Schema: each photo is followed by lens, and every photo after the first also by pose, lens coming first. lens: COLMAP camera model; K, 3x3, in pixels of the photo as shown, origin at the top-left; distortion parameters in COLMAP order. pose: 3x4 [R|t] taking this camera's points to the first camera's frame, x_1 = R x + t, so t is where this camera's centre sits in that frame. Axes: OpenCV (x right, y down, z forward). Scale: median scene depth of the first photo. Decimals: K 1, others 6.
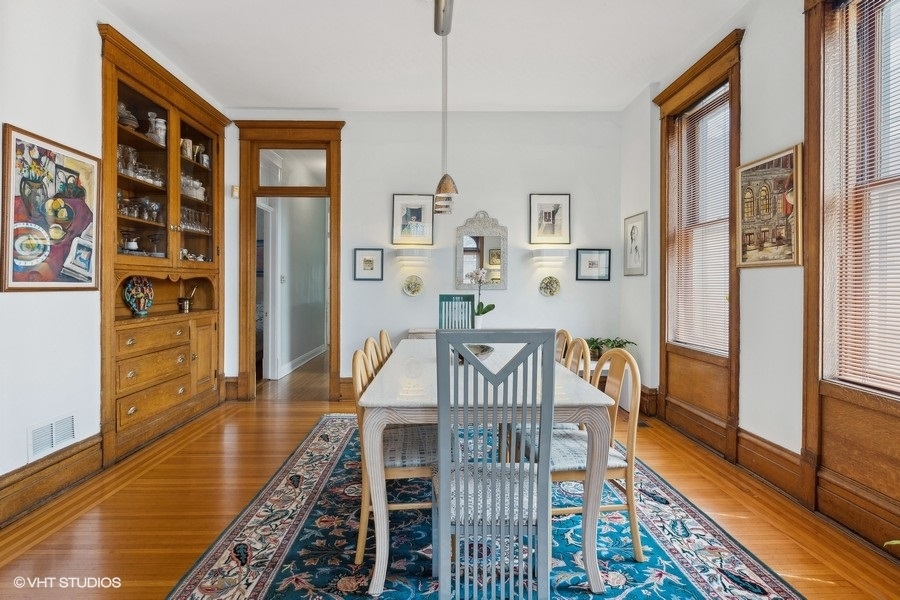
lens RADIAL K [[464.2, 0, 441.2], [0, 464.2, 281.0], [0, 0, 1]] dist [0.003898, -0.000234]
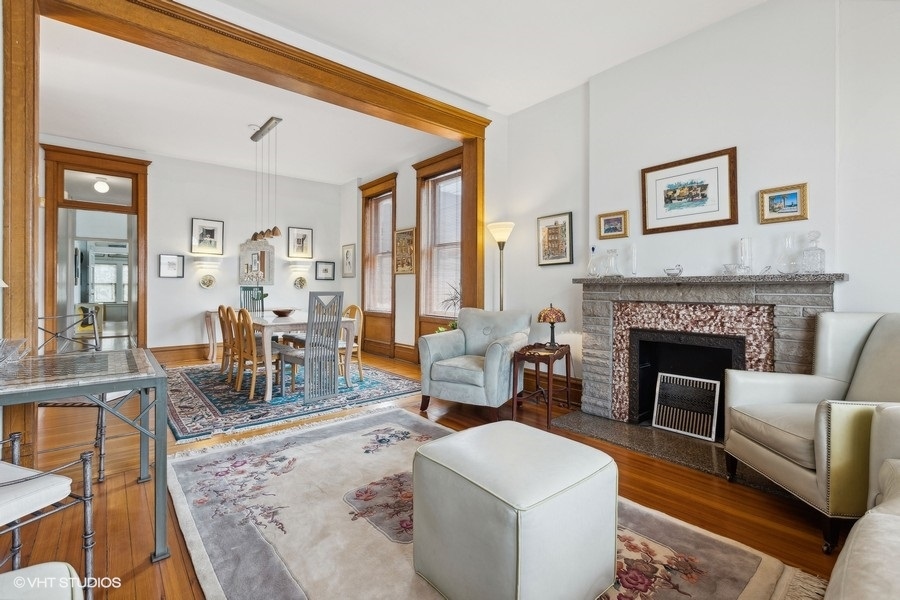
lens RADIAL K [[408.4, 0, 448.8], [0, 408.4, 290.9], [0, 0, 1]] dist [-0.000881, 0.000509]
pose [[0.772927, -0.003038, 0.634488, -0.340855], [-0.006460, 0.999899, 0.012656, 0.020939], [-0.634462, -0.013881, 0.772829, -0.569225]]
